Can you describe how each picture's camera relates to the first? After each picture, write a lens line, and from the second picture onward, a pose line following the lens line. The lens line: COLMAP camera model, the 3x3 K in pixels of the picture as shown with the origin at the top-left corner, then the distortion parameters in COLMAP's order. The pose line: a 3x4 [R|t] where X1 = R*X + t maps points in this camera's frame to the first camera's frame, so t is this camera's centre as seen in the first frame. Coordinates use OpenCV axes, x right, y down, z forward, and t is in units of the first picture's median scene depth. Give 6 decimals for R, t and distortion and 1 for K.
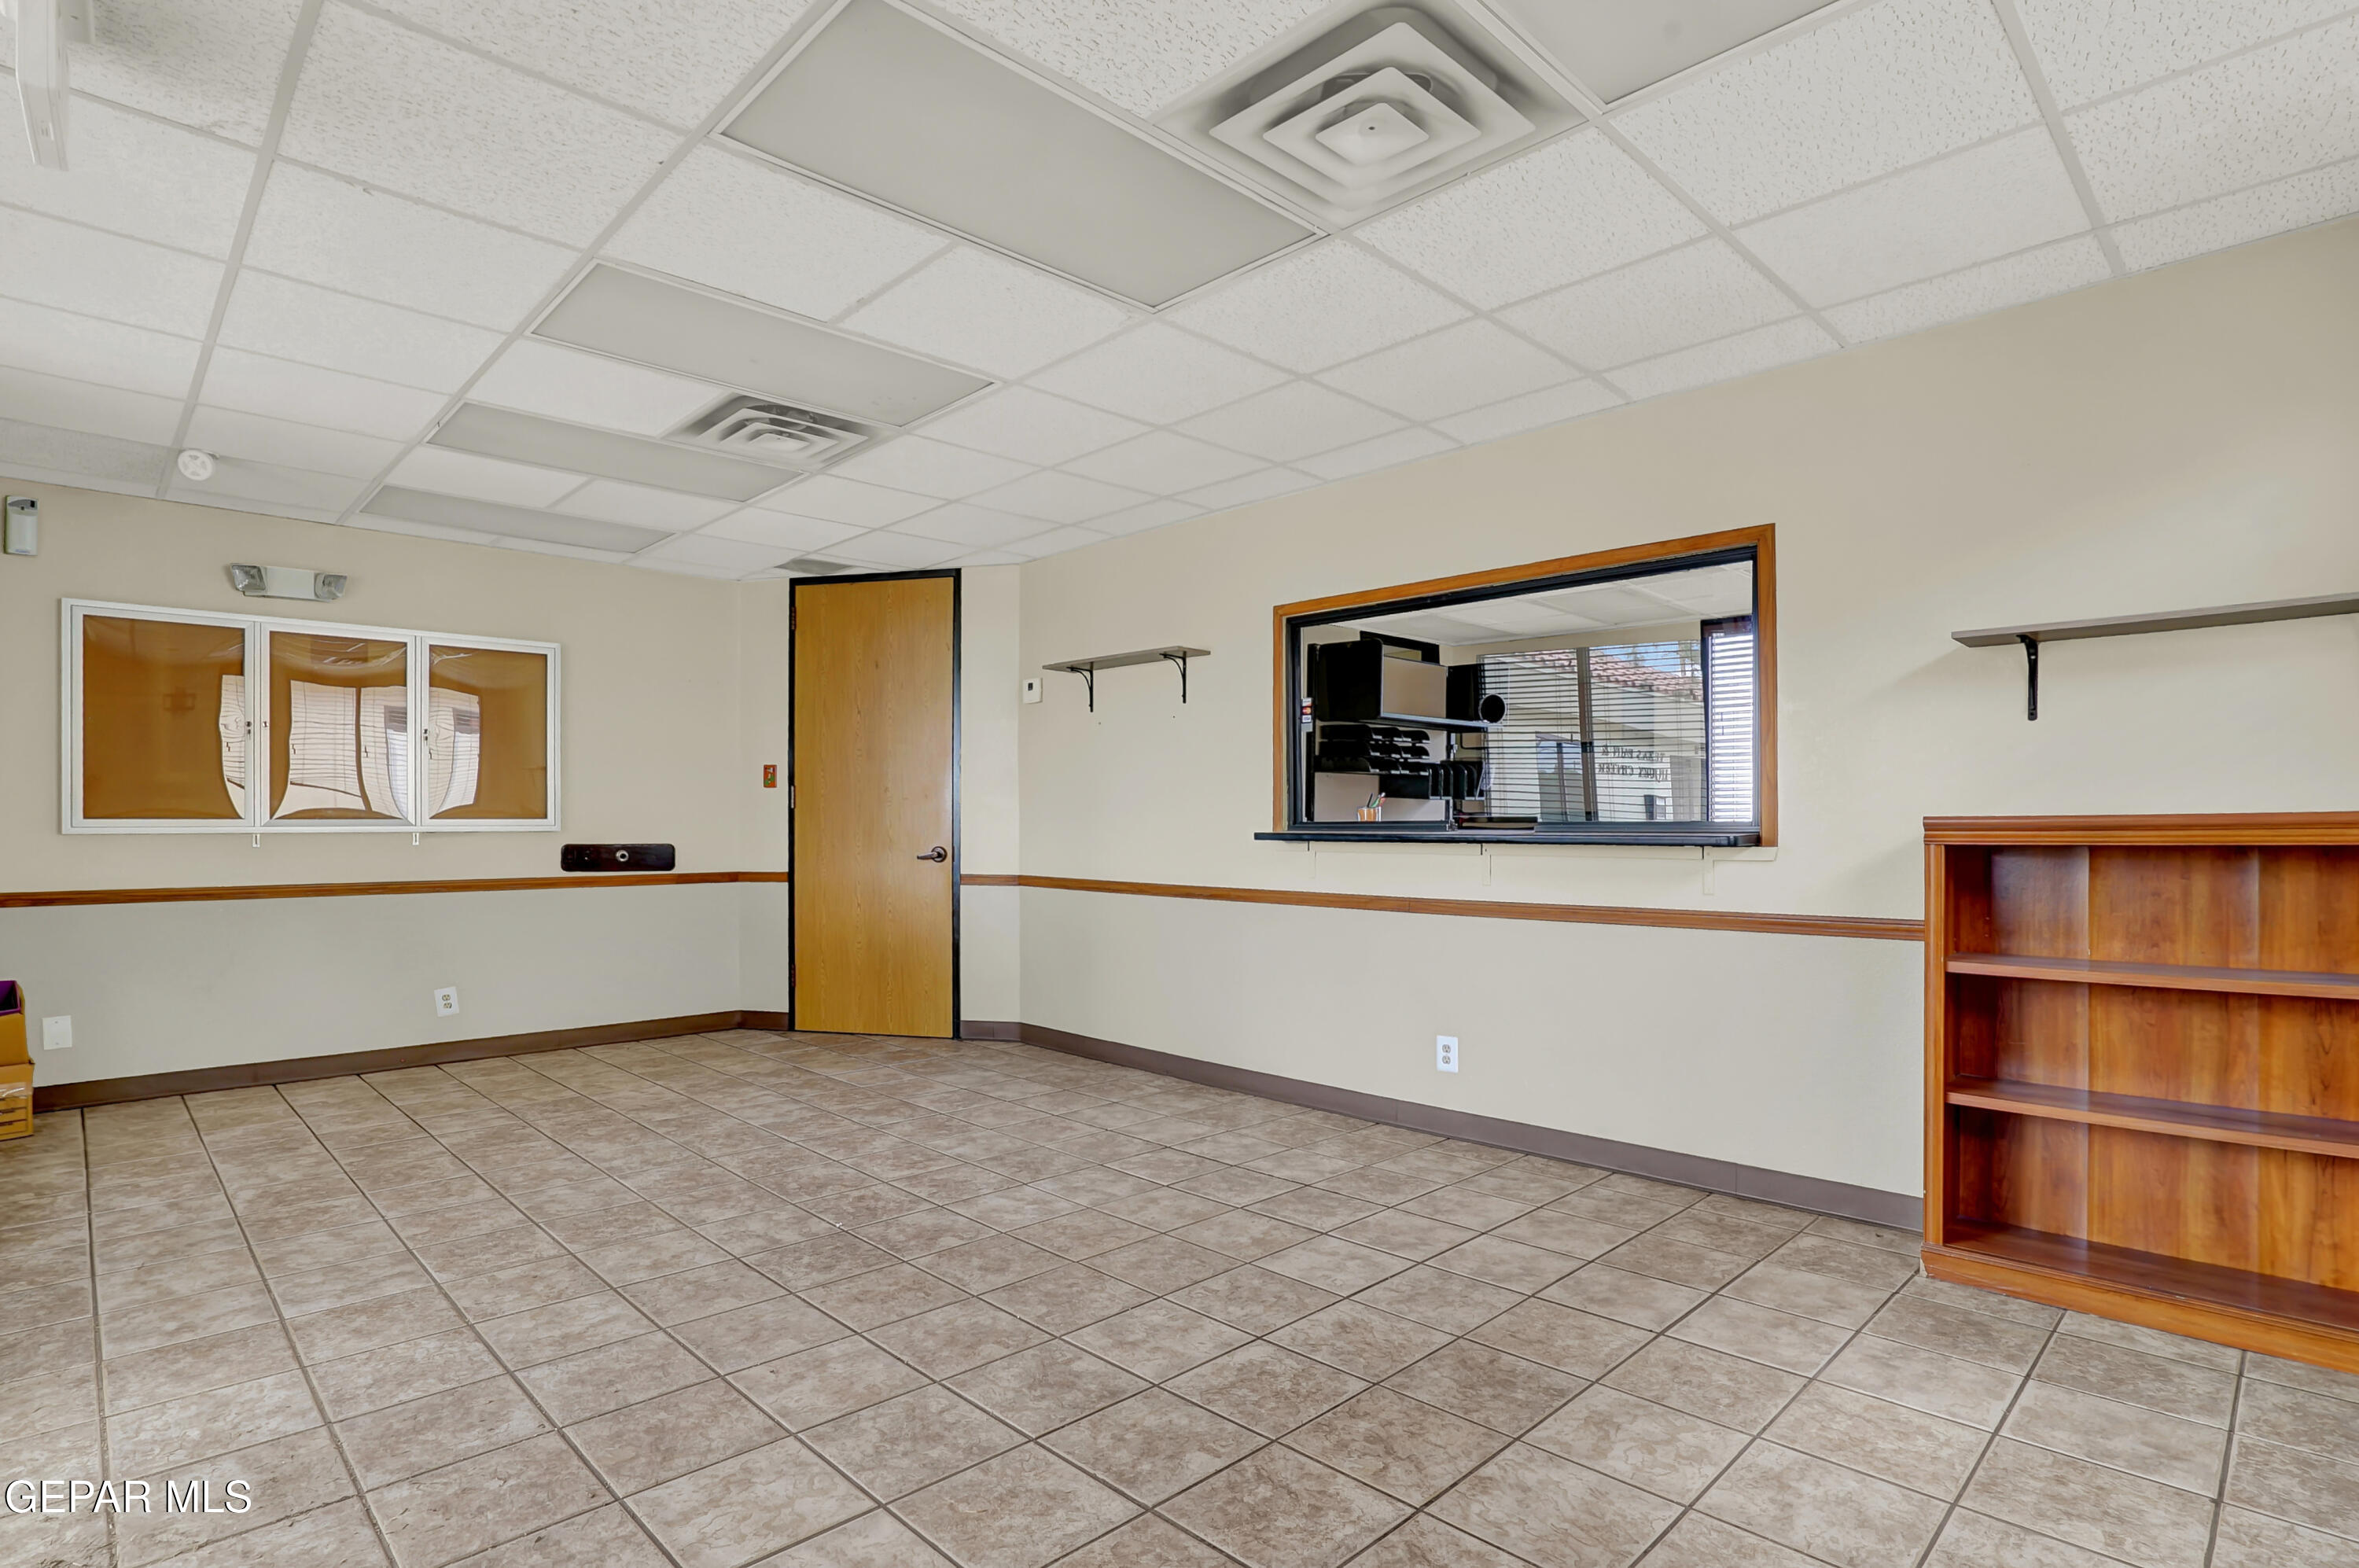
lens RADIAL K [[1181.2, 0, 1157.8], [0, 1181.2, 818.6], [0, 0, 1]] dist [-0.072381, 0.031221]
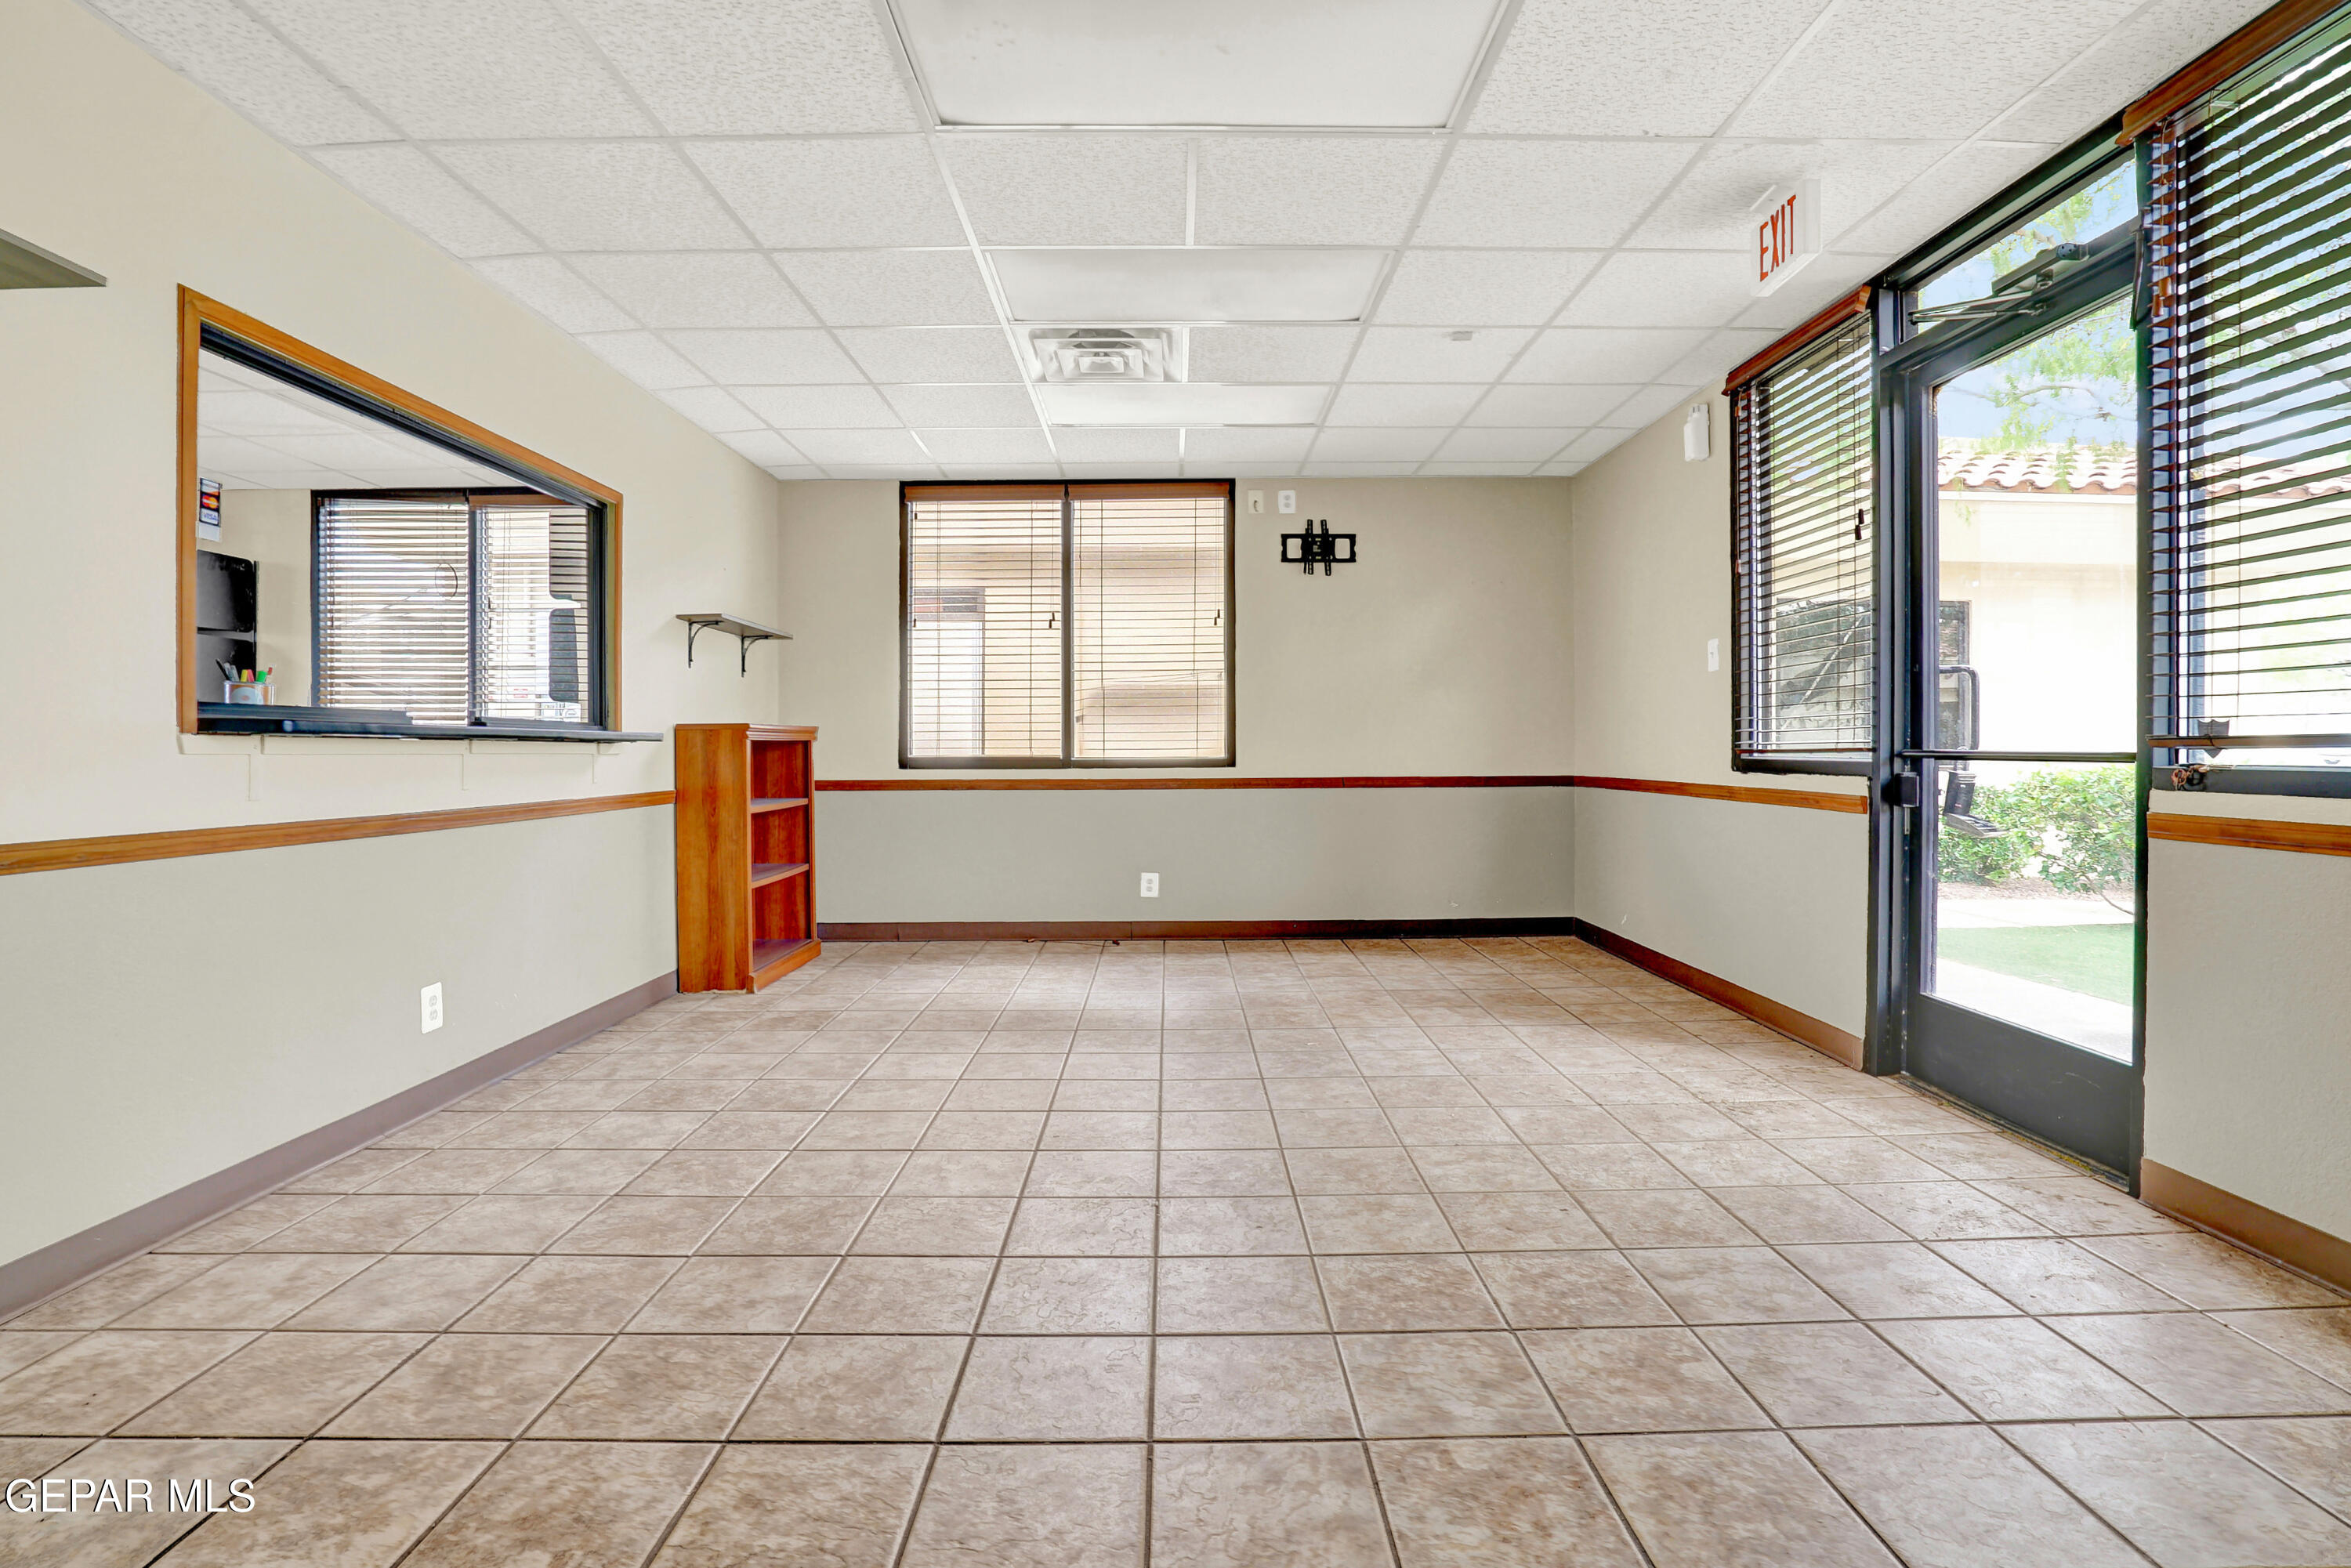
lens RADIAL K [[1137.0, 0, 1180.5], [0, 1137.0, 754.5], [0, 0, 1]] dist [-0.069904, 0.026715]
pose [[-0.727331, 0.001149, 0.686286, -0.684382], [0.000539, 0.999999, -0.001103, 0.034095], [-0.686287, -0.000432, -0.727331, 1.298211]]
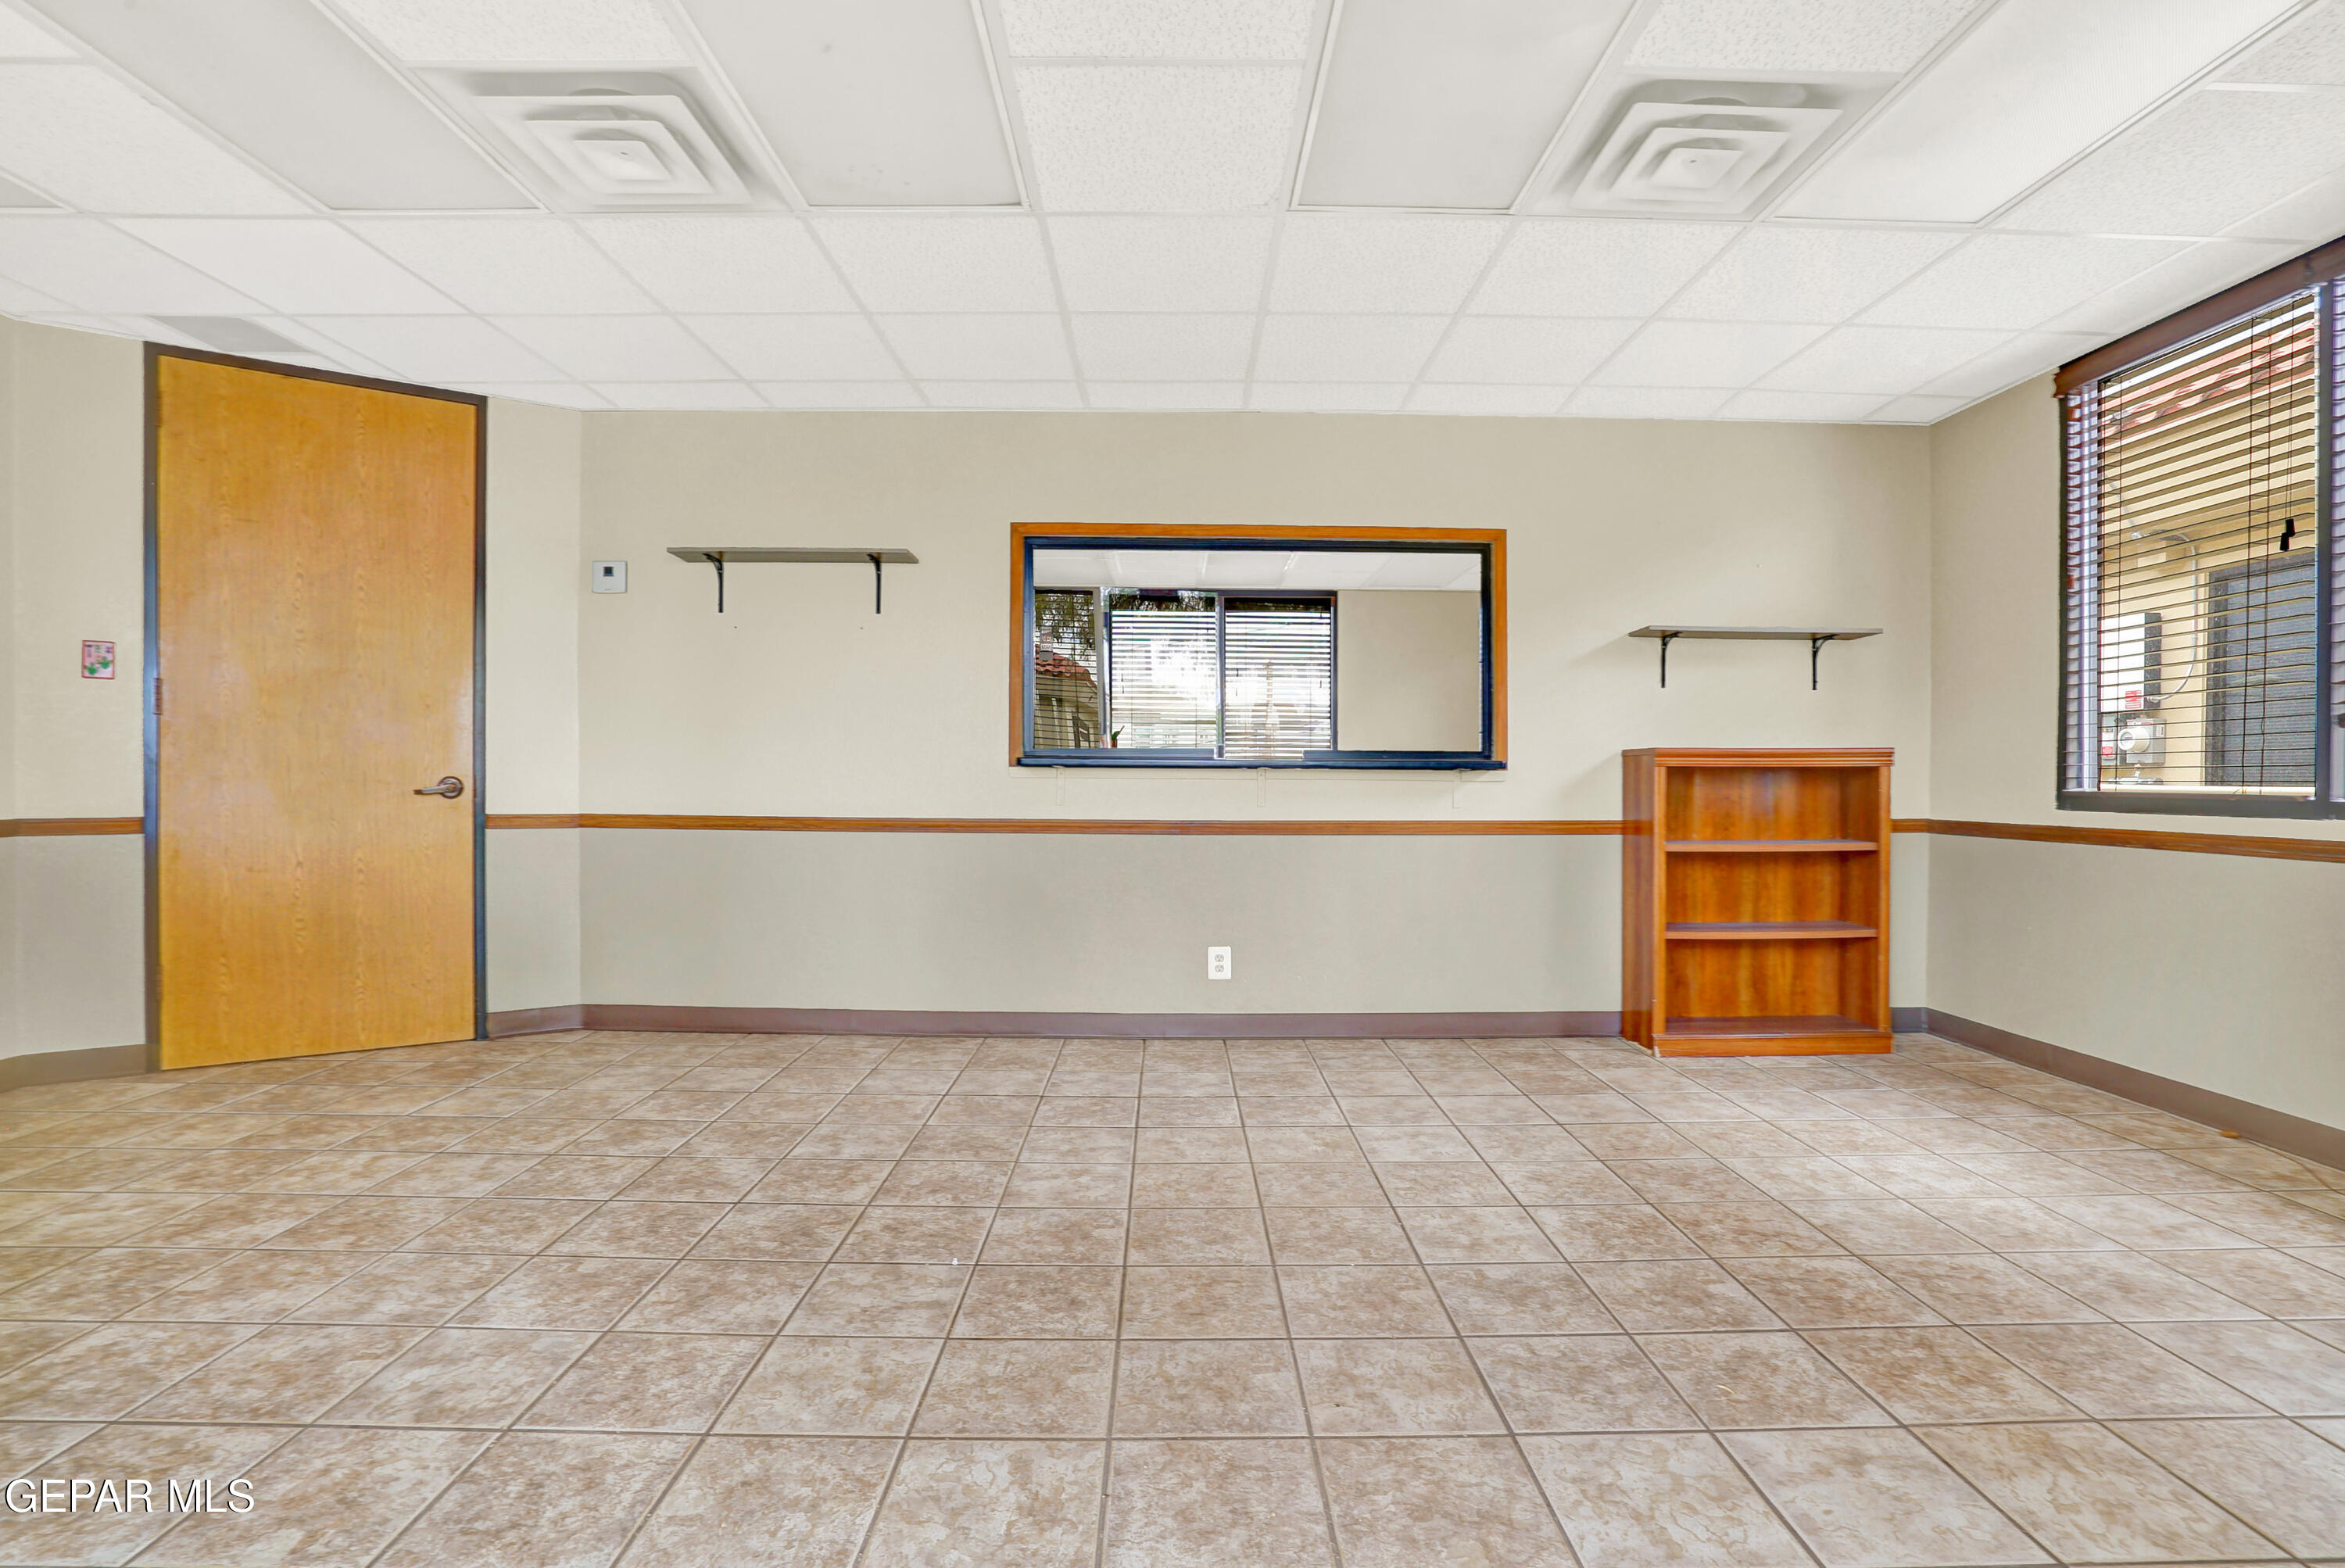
lens RADIAL K [[1119.9, 0, 1182.5], [0, 1119.9, 777.9], [0, 0, 1]] dist [-0.066811, 0.025297]
pose [[0.684911, 0.004745, 0.728611, -0.579167], [-0.009941, 0.999947, 0.002832, 0.028789], [-0.728559, -0.009183, 0.684922, 0.343749]]
